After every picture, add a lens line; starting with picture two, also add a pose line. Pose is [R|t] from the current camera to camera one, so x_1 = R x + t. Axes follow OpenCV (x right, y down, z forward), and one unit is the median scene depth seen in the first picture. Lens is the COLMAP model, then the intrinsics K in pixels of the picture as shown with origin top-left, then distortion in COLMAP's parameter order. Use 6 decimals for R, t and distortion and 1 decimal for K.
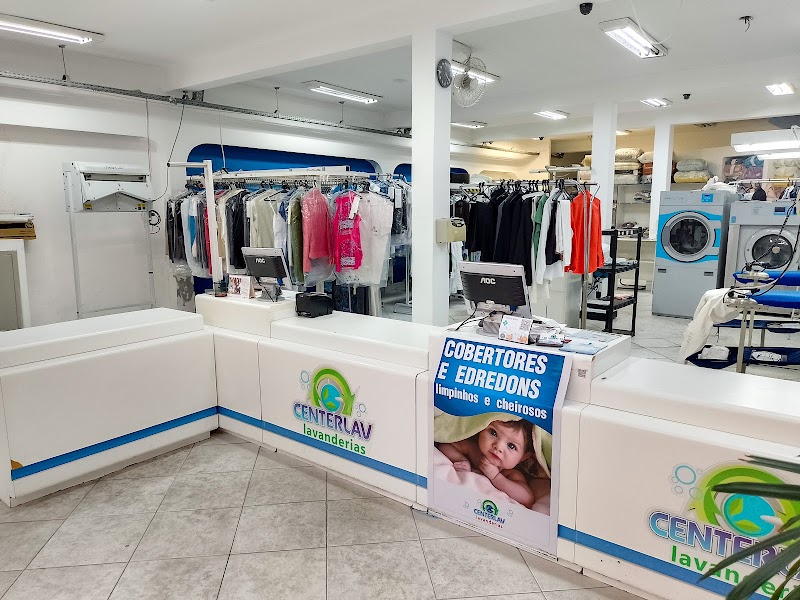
lens RADIAL K [[587.5, 0, 400.0], [0, 587.5, 300.0], [0, 0, 1]] dist [0.080509, -0.098698]
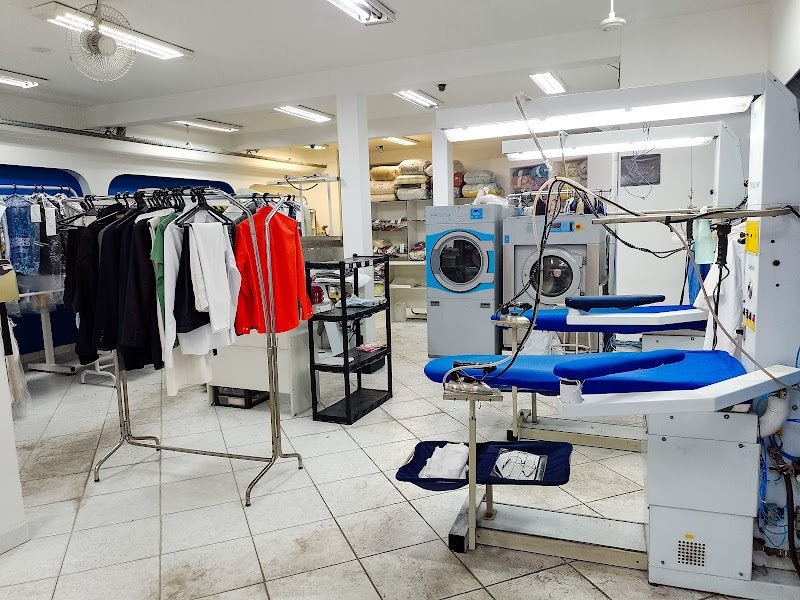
lens RADIAL K [[587.5, 0, 400.0], [0, 587.5, 300.0], [0, 0, 1]] dist [0.080509, -0.098698]
pose [[0.967000, -0.059525, 0.247725, 0.205043], [0.066878, 0.997532, -0.021365, -0.042534], [-0.245842, 0.037227, 0.968595, 0.245988]]
